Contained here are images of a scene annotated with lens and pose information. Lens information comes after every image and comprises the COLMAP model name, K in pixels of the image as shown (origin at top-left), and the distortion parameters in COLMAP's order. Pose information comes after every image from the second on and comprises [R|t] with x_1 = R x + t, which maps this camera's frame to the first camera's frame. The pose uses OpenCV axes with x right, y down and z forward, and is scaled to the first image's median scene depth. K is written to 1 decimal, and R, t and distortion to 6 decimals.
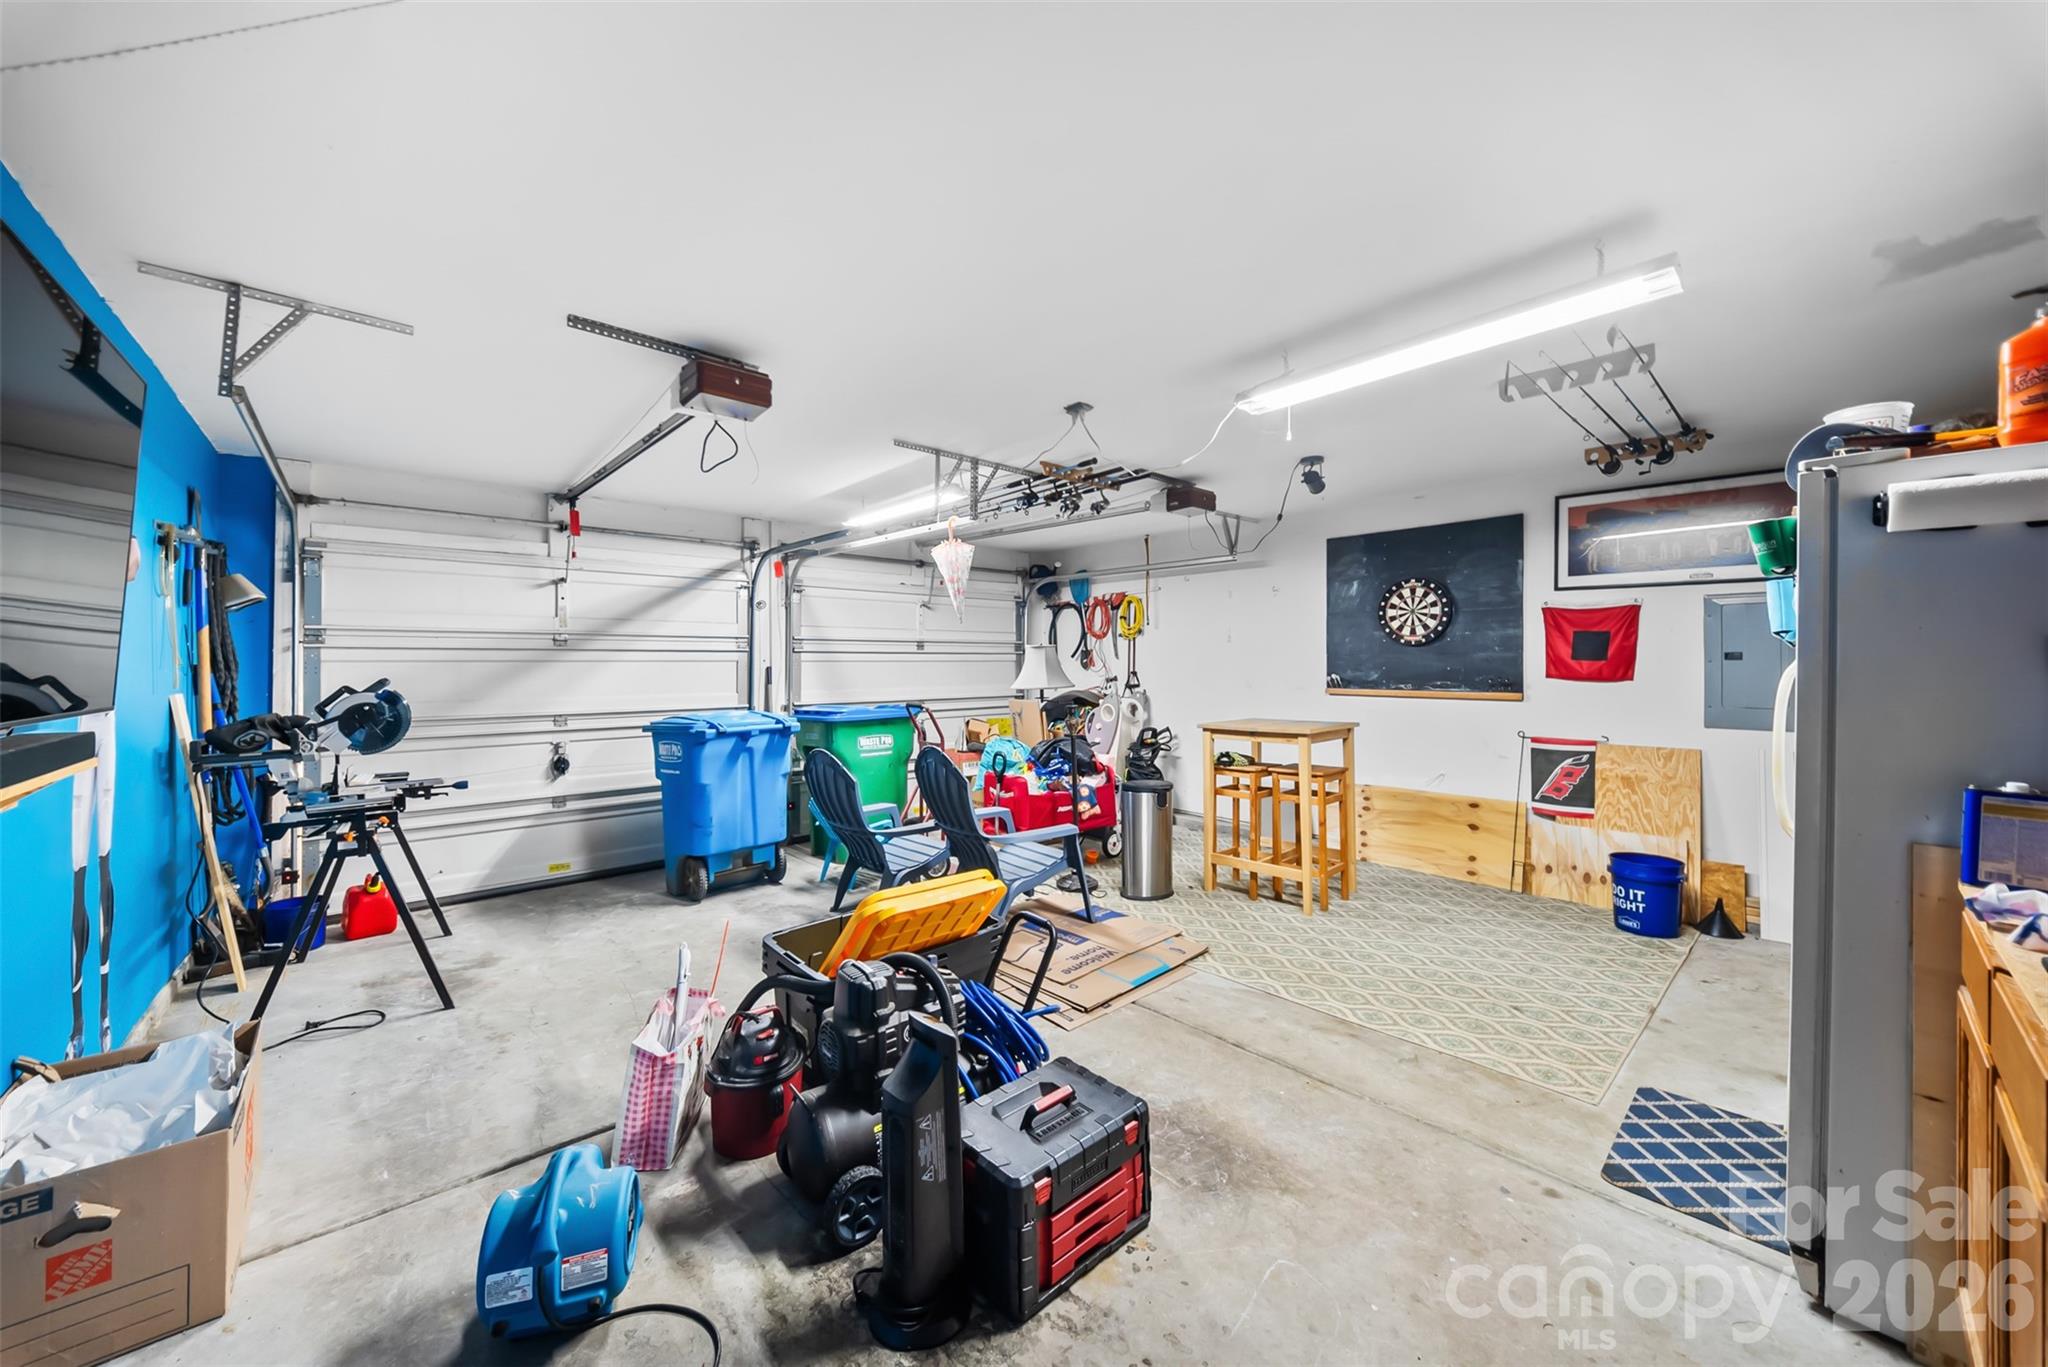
lens RADIAL K [[722.6, 0, 1022.7], [0, 722.6, 671.1], [0, 0, 1]] dist [0.004855, -0.002893]
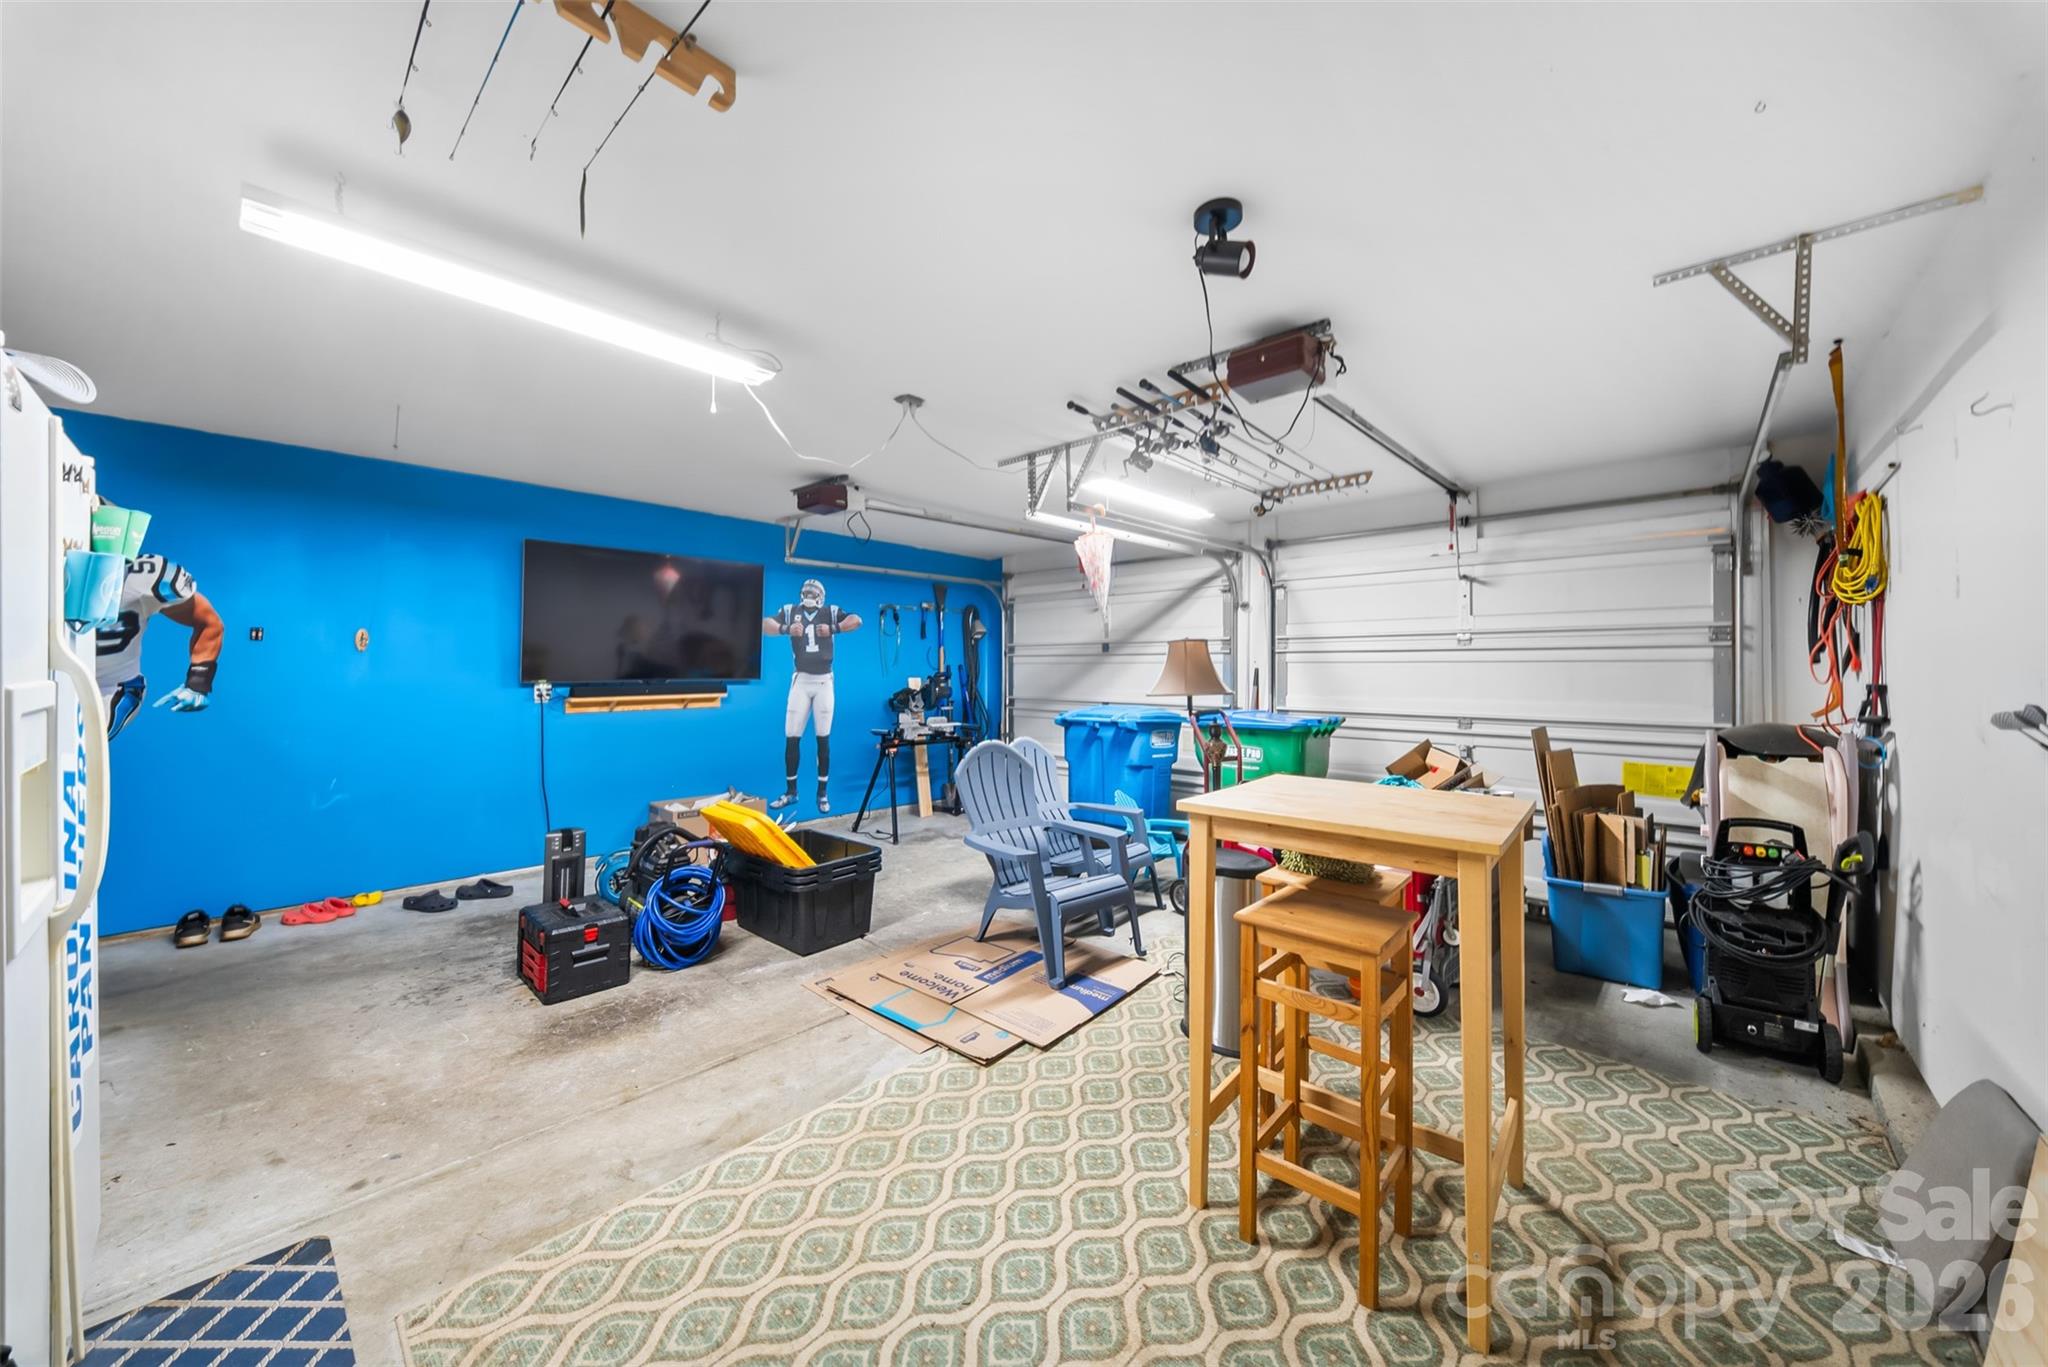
lens RADIAL K [[722.6, 0, 1020.6], [0, 722.6, 666.9], [0, 0, 1]] dist [0.004855, -0.002893]
pose [[0.106526, 0.001330, -0.994309, 0.951651], [-0.012491, 0.999922, -0.000001, -0.006378], [0.994231, 0.012420, 0.106534, 0.937228]]
